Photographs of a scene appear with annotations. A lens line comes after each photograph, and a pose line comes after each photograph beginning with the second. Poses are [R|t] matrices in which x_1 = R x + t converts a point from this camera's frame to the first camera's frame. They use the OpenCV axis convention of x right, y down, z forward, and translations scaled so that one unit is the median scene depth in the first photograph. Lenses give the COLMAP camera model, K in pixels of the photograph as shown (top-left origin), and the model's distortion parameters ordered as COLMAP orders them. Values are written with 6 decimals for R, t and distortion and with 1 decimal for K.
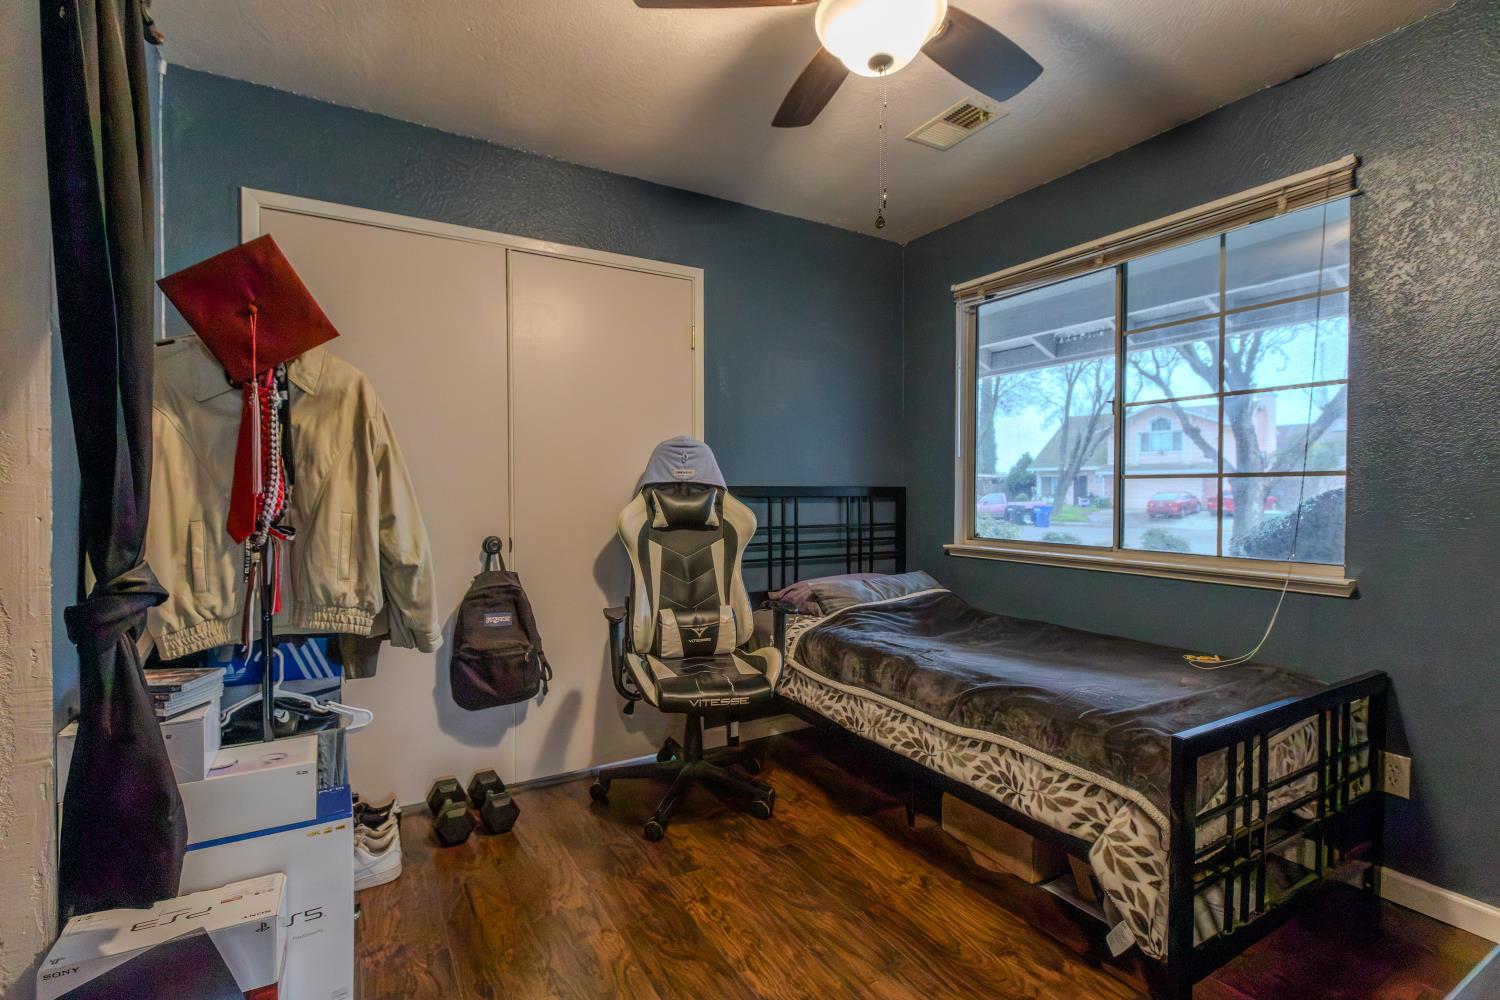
lens RADIAL K [[699.0, 0, 748.5], [0, 699.0, 503.8], [0, 0, 1]] dist [0.000073, -0.000326]
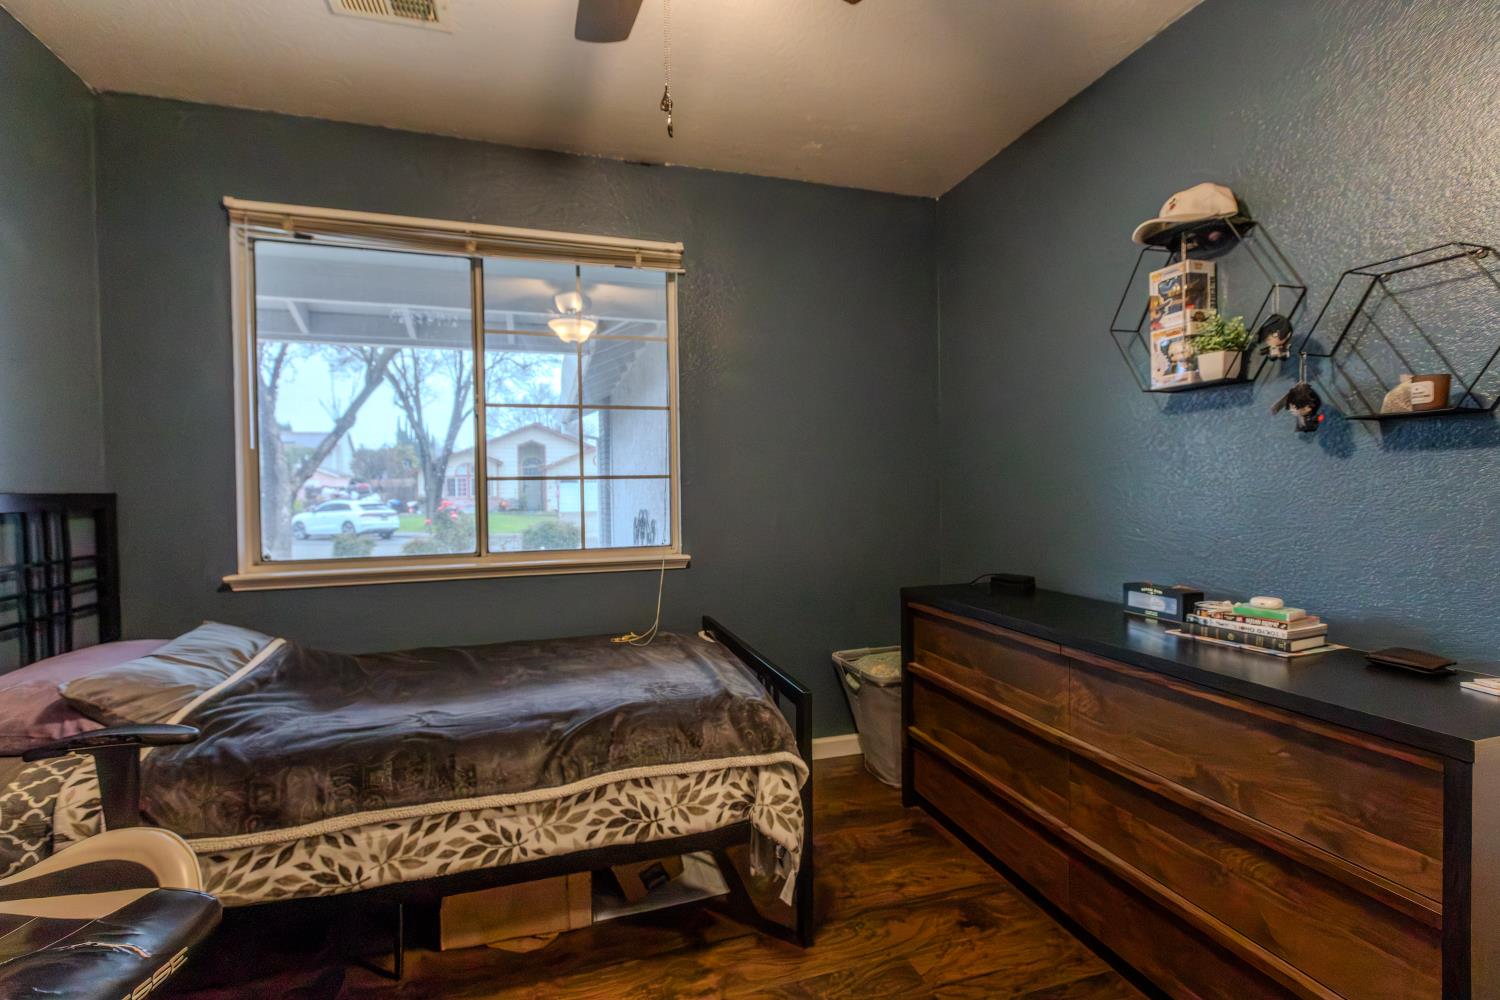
lens RADIAL K [[688.7, 0, 673.3], [0, 688.7, 501.6], [0, 0, 1]] dist [-0.001037, 0.000579]
pose [[0.226182, -0.021364, 0.973851, -0.399408], [0.033642, 0.999334, 0.014109, -0.013811], [-0.973504, 0.029571, 0.226751, 0.632031]]
